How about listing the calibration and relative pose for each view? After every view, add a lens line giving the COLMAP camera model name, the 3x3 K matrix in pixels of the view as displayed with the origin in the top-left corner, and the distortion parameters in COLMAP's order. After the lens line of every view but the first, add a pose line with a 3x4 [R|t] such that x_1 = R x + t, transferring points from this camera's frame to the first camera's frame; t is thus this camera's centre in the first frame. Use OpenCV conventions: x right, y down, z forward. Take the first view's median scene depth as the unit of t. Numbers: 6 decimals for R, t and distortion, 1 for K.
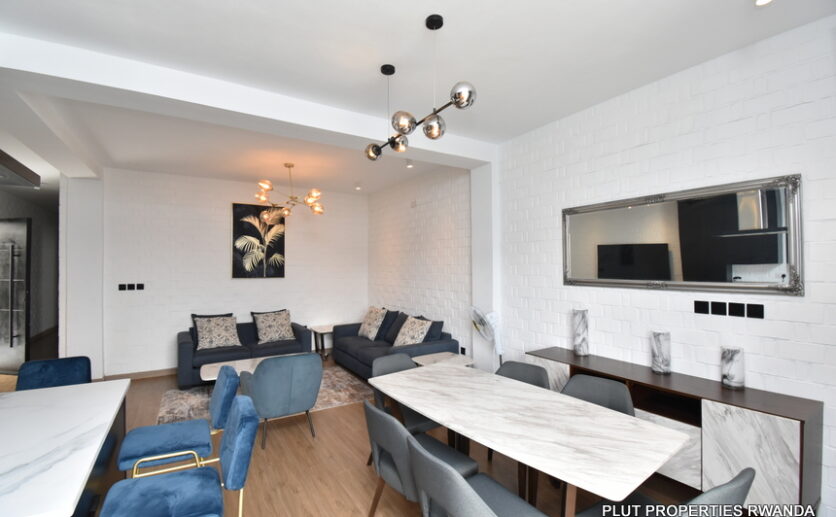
lens RADIAL K [[371.2, 0, 415.7], [0, 371.2, 260.1], [0, 0, 1]] dist [-0.003257, -0.001856]
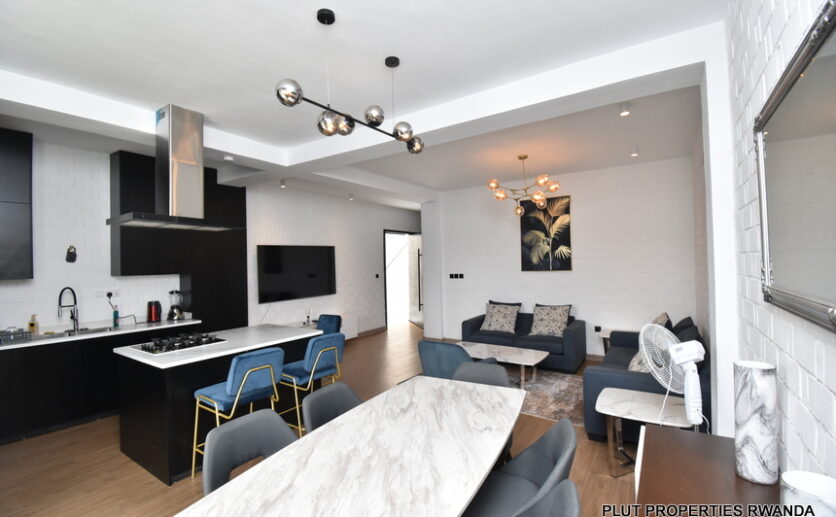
lens RADIAL K [[371.2, 0, 415.7], [0, 371.2, 255.2], [0, 0, 1]] dist [-0.003257, -0.001856]
pose [[0.396660, -0.022541, -0.917689, 0.371844], [0.034008, 0.999373, -0.009848, 0.003851], [0.917336, -0.027302, 0.397178, 0.286162]]
